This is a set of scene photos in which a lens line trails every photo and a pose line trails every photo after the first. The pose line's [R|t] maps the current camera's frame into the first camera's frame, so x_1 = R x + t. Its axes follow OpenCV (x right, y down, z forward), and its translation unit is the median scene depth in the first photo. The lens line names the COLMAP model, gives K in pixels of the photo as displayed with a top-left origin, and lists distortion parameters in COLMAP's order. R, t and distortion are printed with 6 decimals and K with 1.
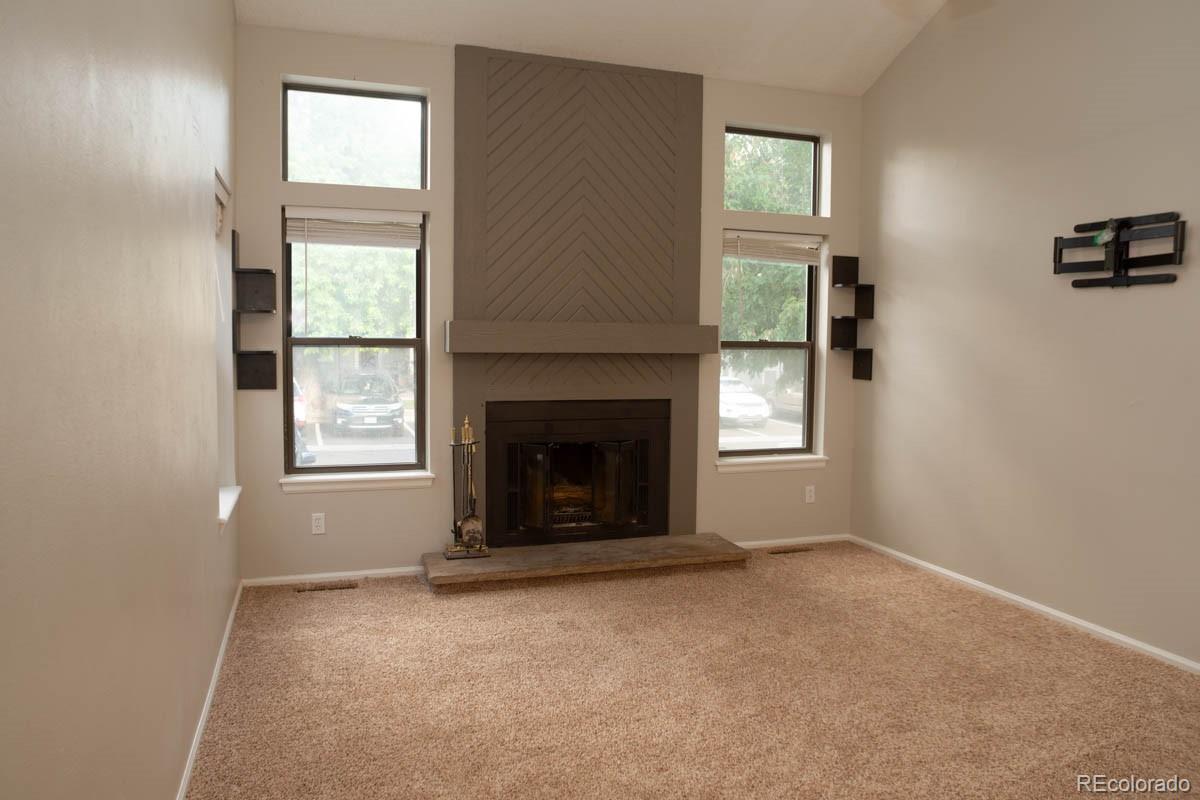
lens RADIAL K [[859.7, 0, 620.0], [0, 859.7, 398.9], [0, 0, 1]] dist [-0.084930, 0.078829]
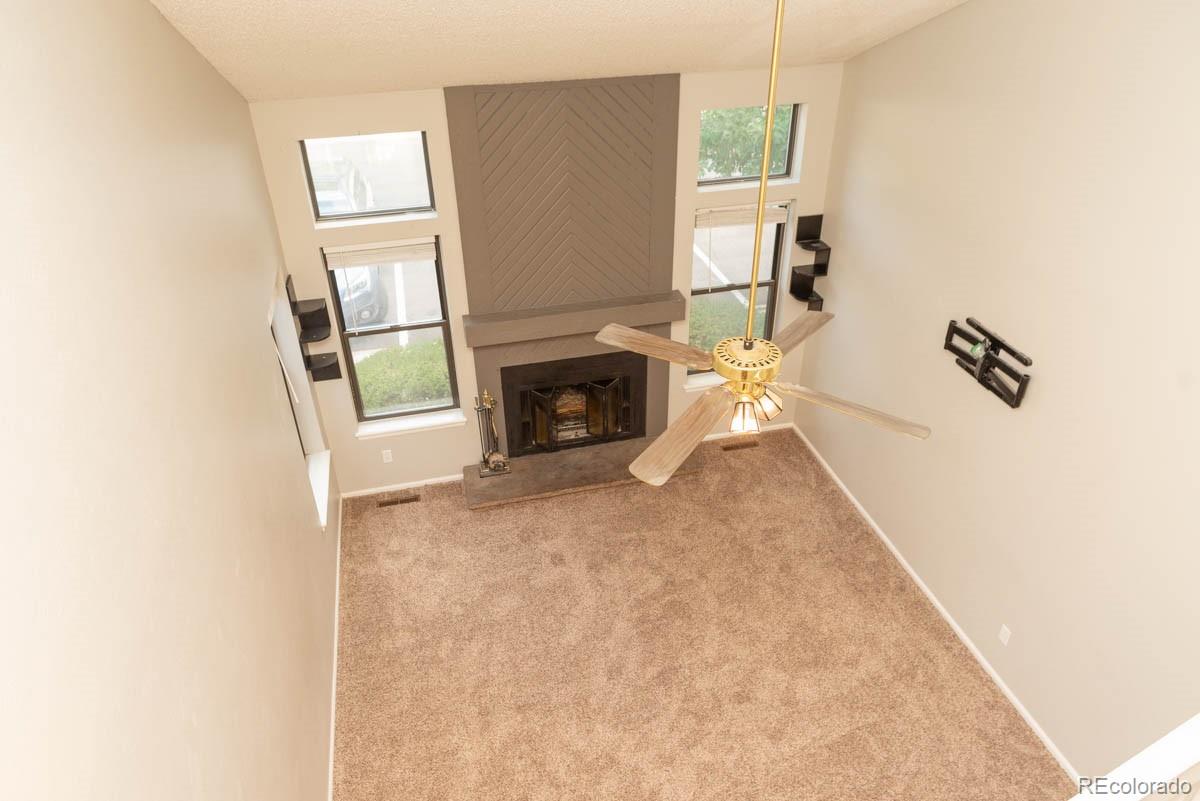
lens RADIAL K [[807.8, 0, 600.0], [0, 807.8, 400.5], [0, 0, 1]] dist [-0.001245, -0.004078]
pose [[0.994387, 0.033547, -0.100344, 0.123941], [0.018820, 0.877196, 0.479763, -0.560344], [0.104116, -0.478959, 0.871641, -0.081913]]
